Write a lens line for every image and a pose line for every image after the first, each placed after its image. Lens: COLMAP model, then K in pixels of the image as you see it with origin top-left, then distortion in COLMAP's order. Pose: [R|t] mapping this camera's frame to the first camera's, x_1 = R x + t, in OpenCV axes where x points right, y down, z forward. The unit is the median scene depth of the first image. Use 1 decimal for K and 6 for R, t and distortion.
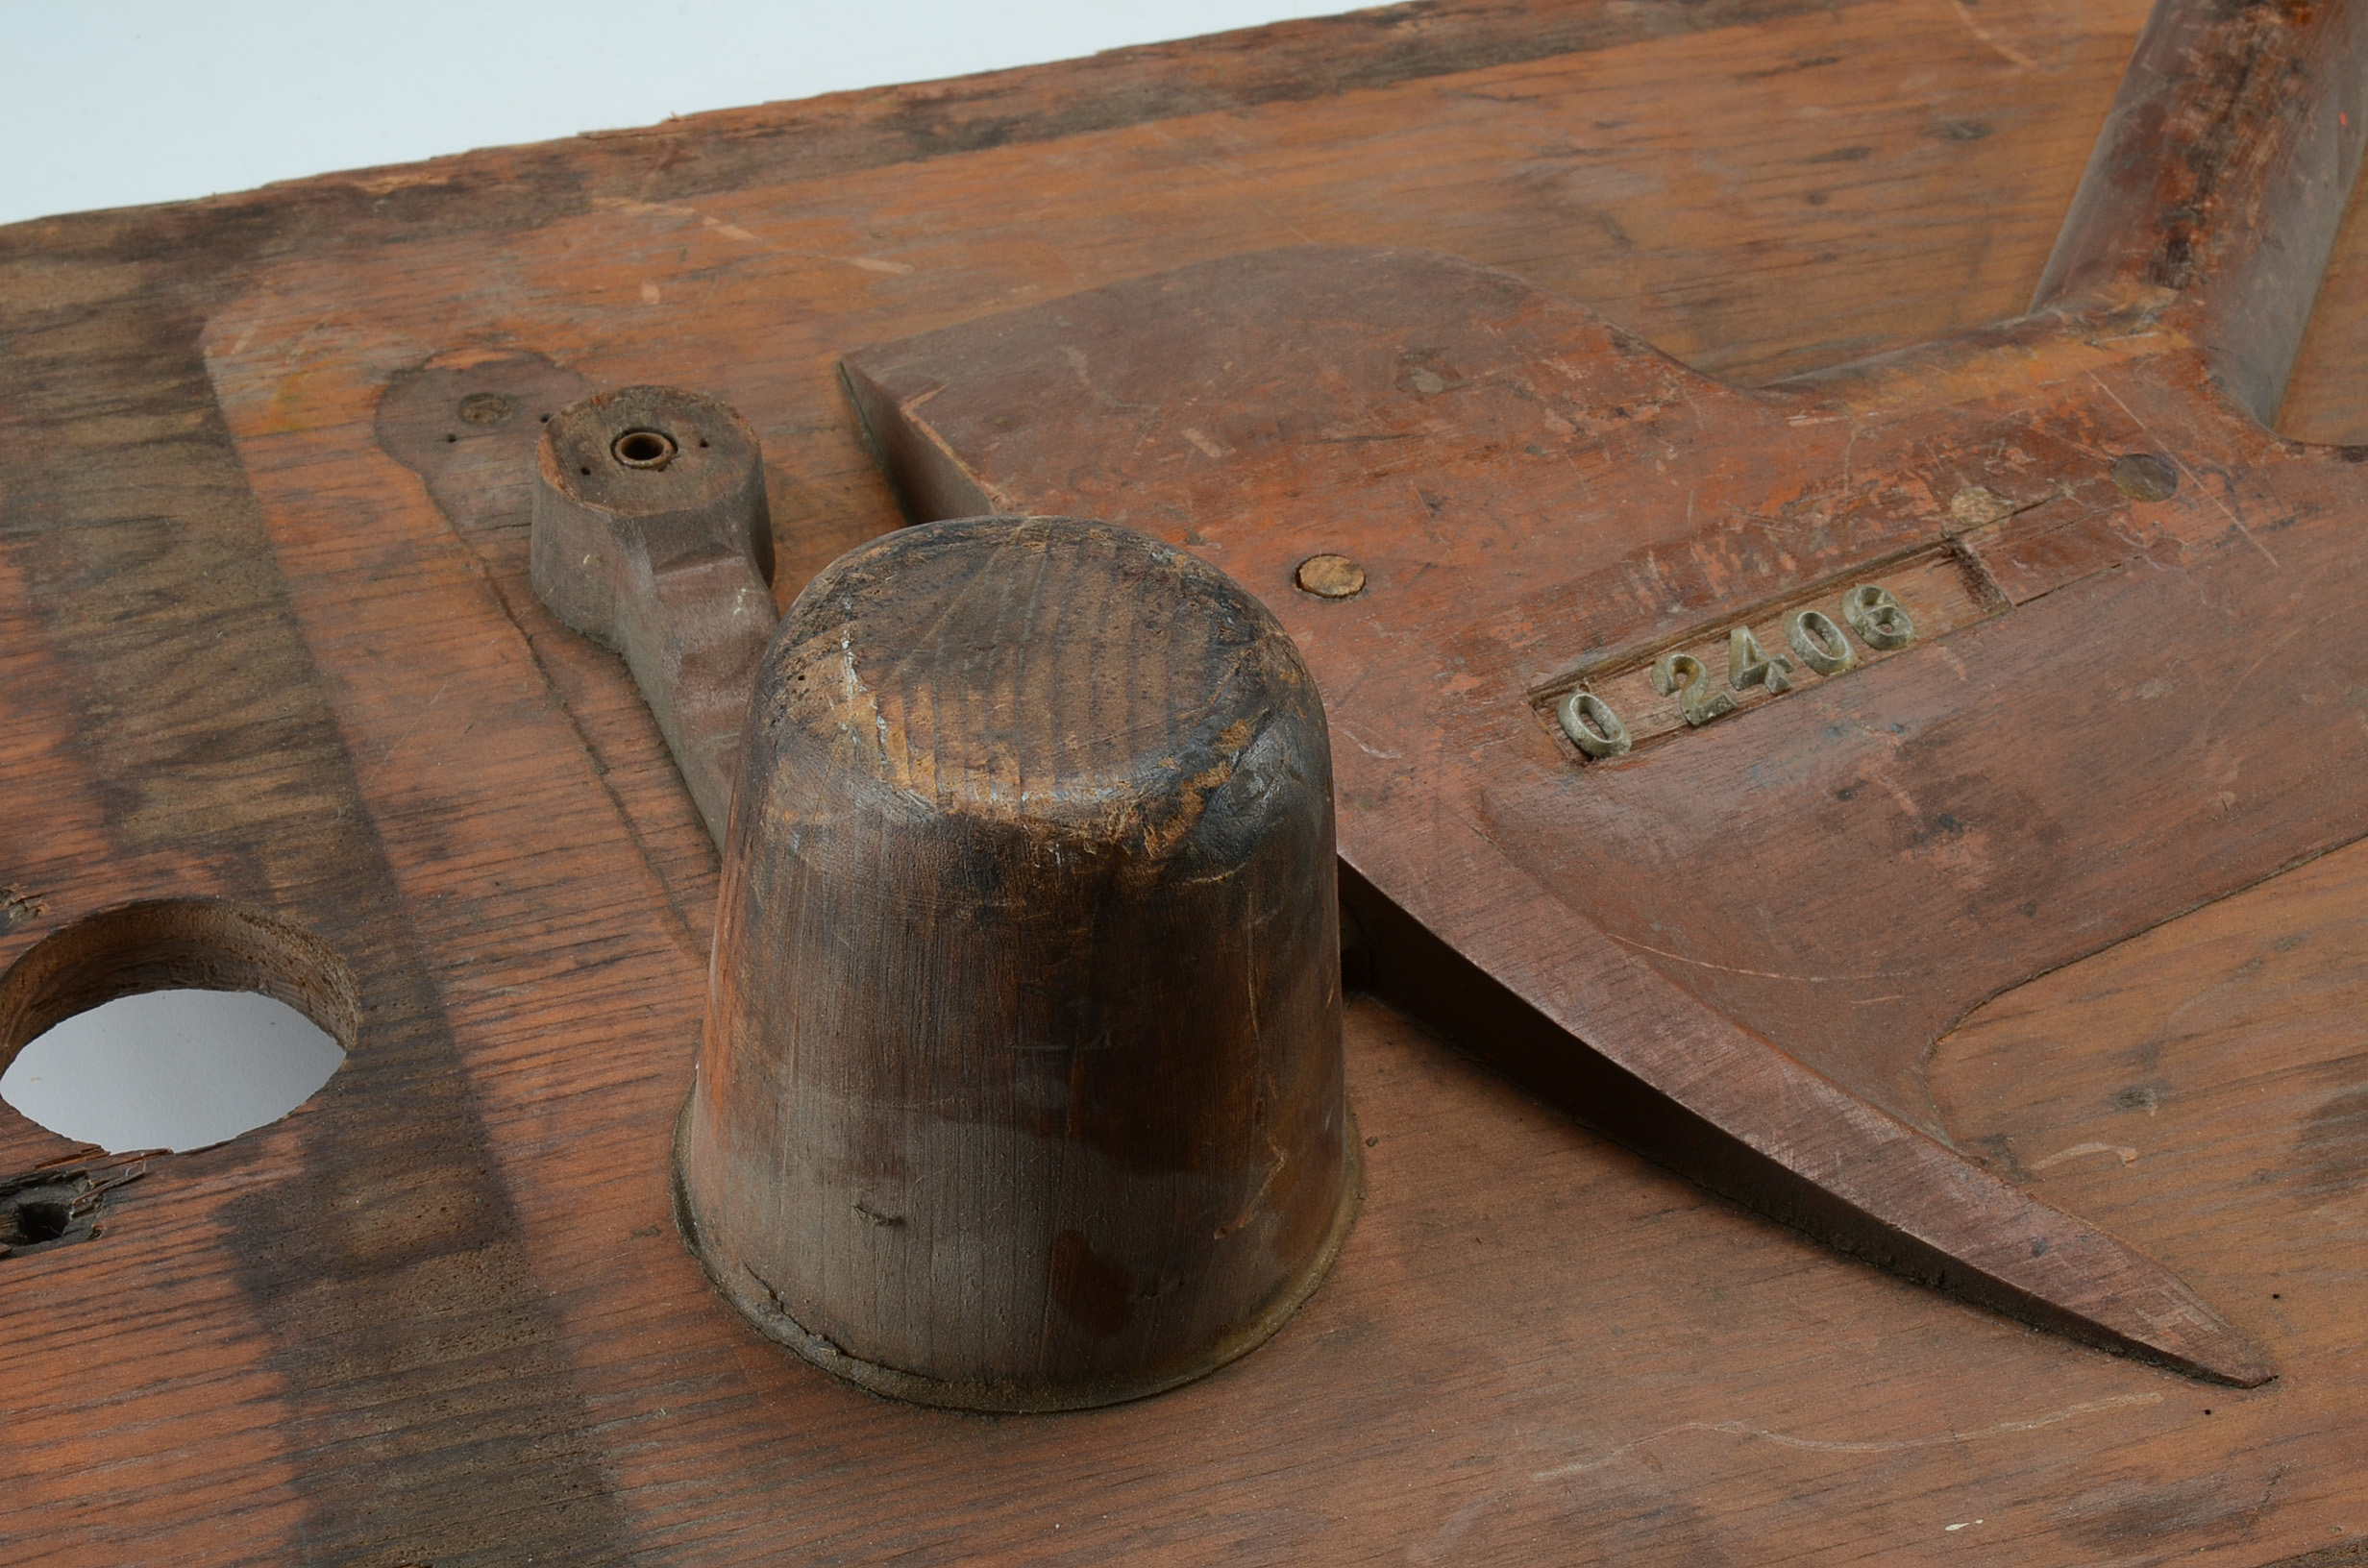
lens RADIAL K [[5115.6, 0, 1184.0], [0, 5115.6, 784.0], [0, 0, 1]] dist [0.069415, 0.518399]
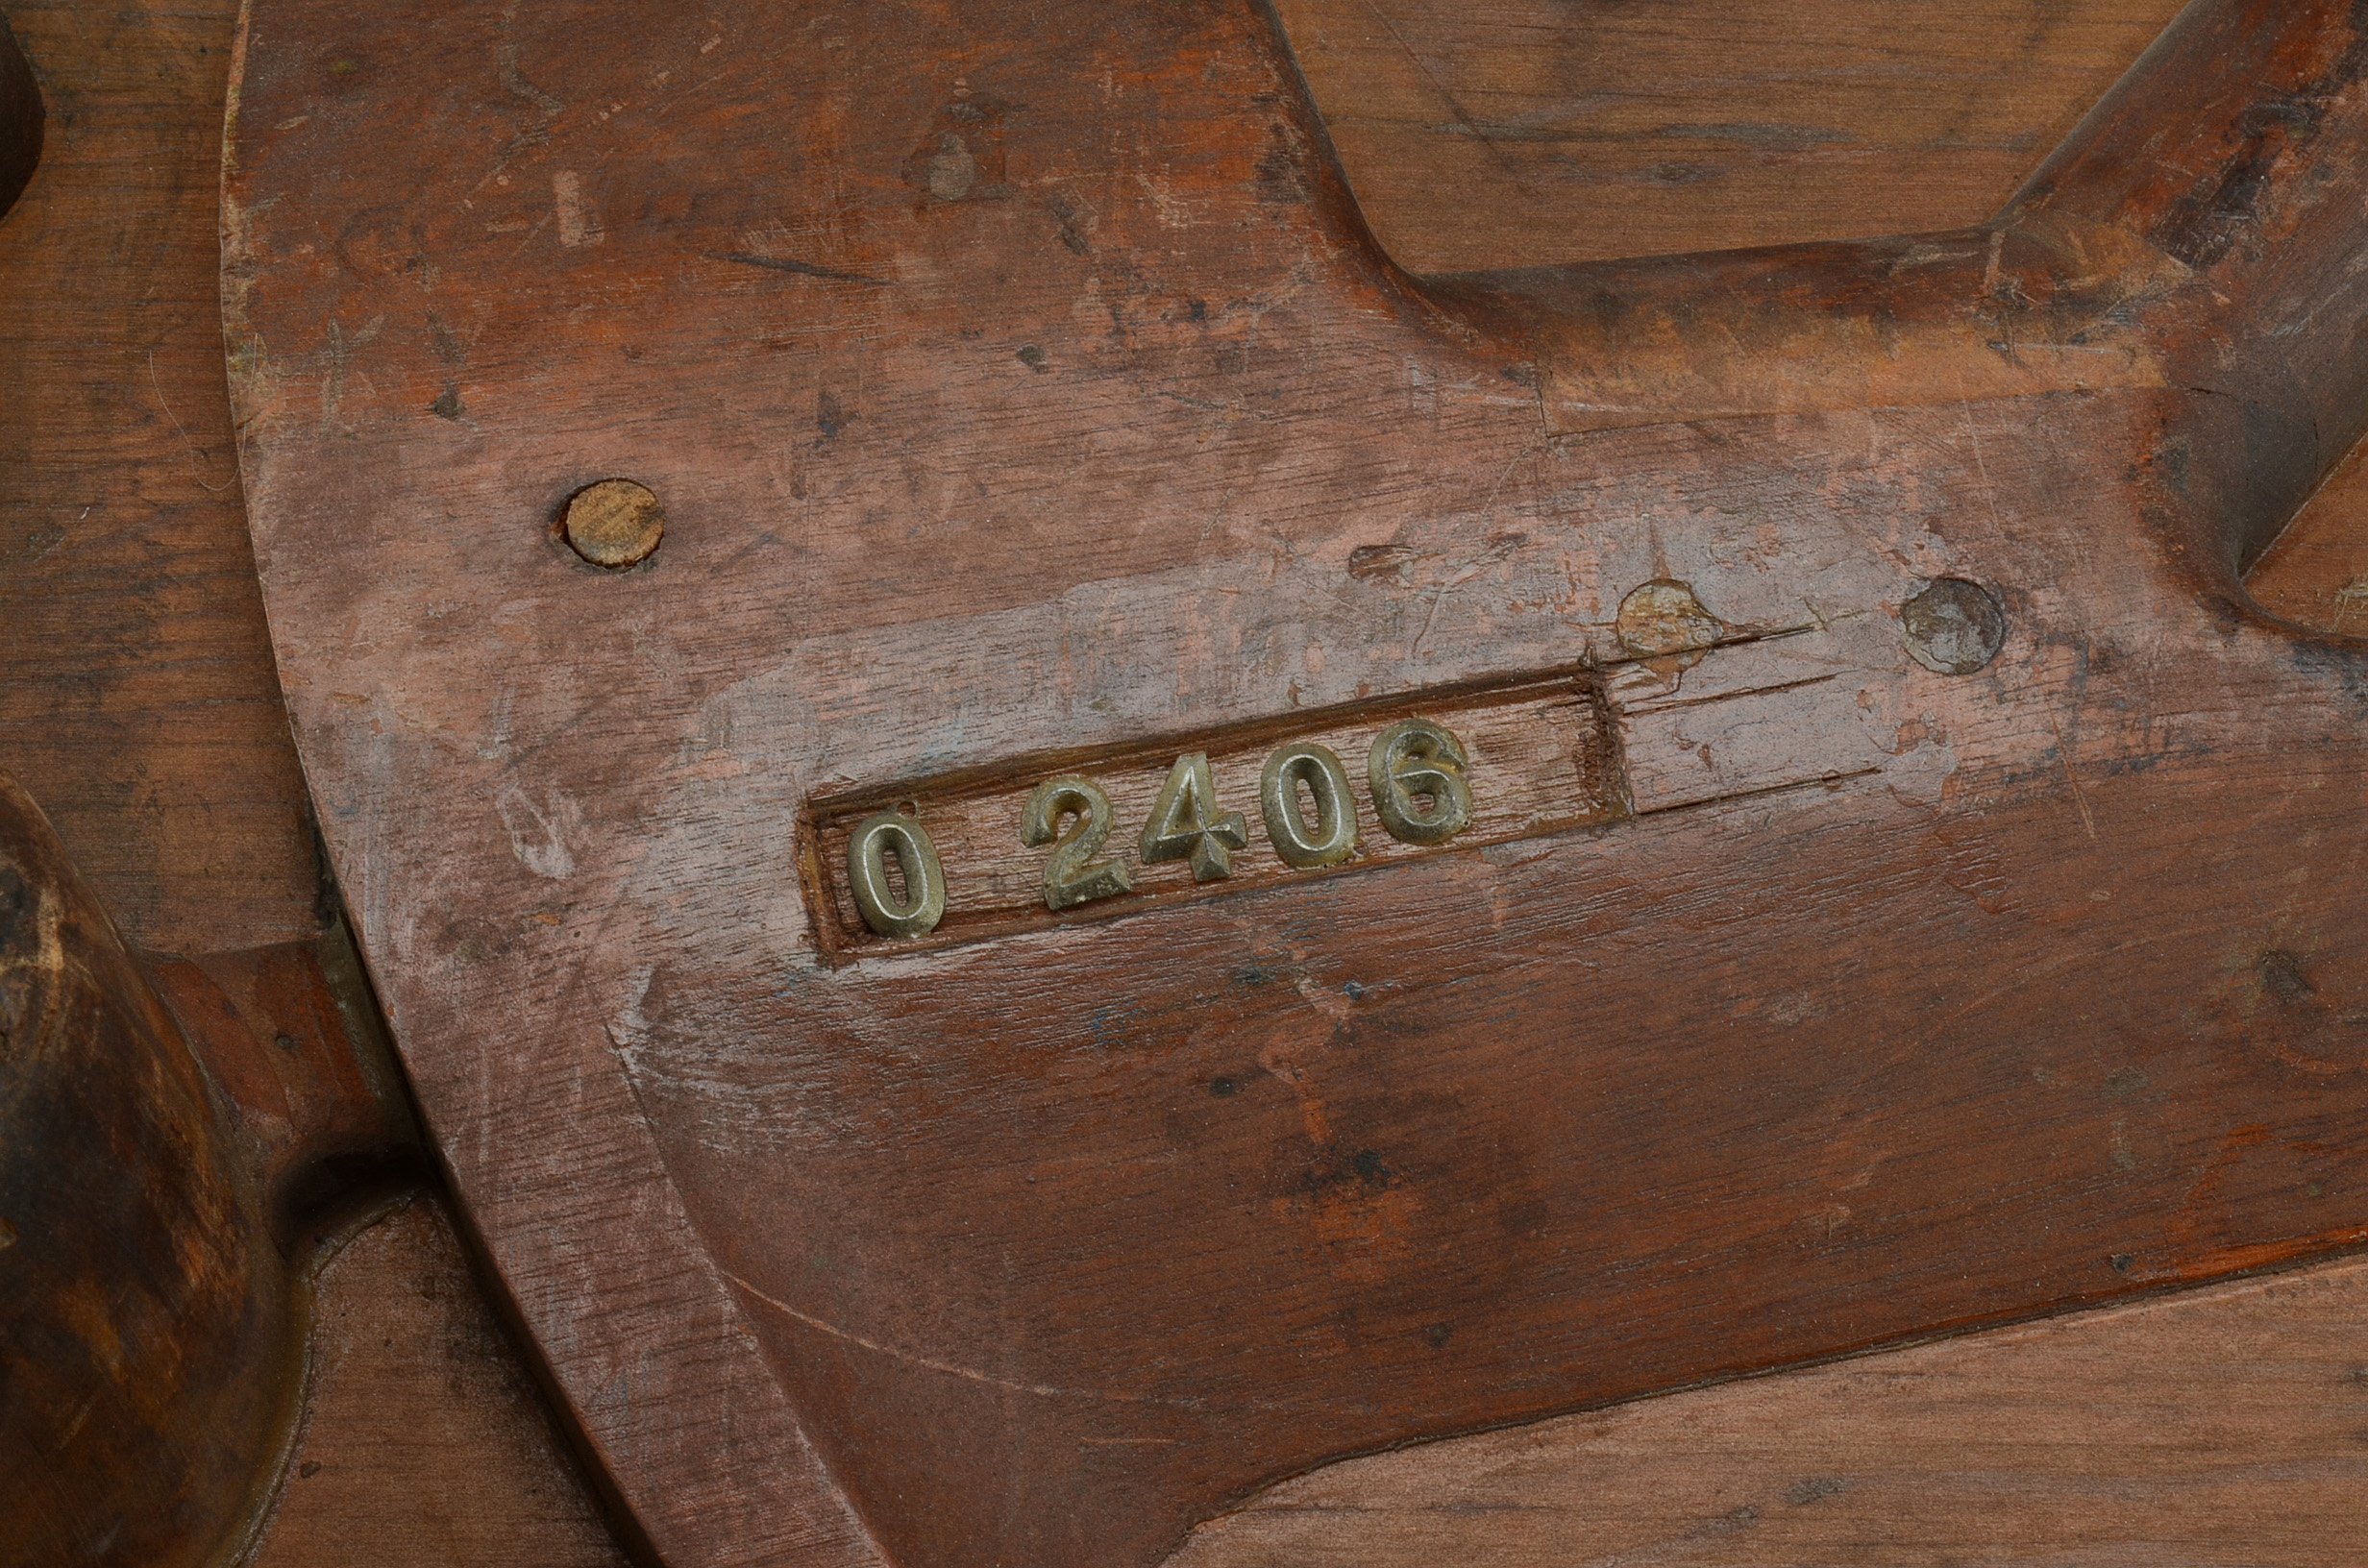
lens RADIAL K [[5115.6, 0, 1184.0], [0, 5115.6, 784.0], [0, 0, 1]] dist [0.069415, 0.518399]
pose [[0.937942, 0.283765, -0.199357, 0.239207], [-0.191021, 0.902530, 0.385940, -0.279393], [0.289442, -0.323908, 0.900726, 0.412376]]
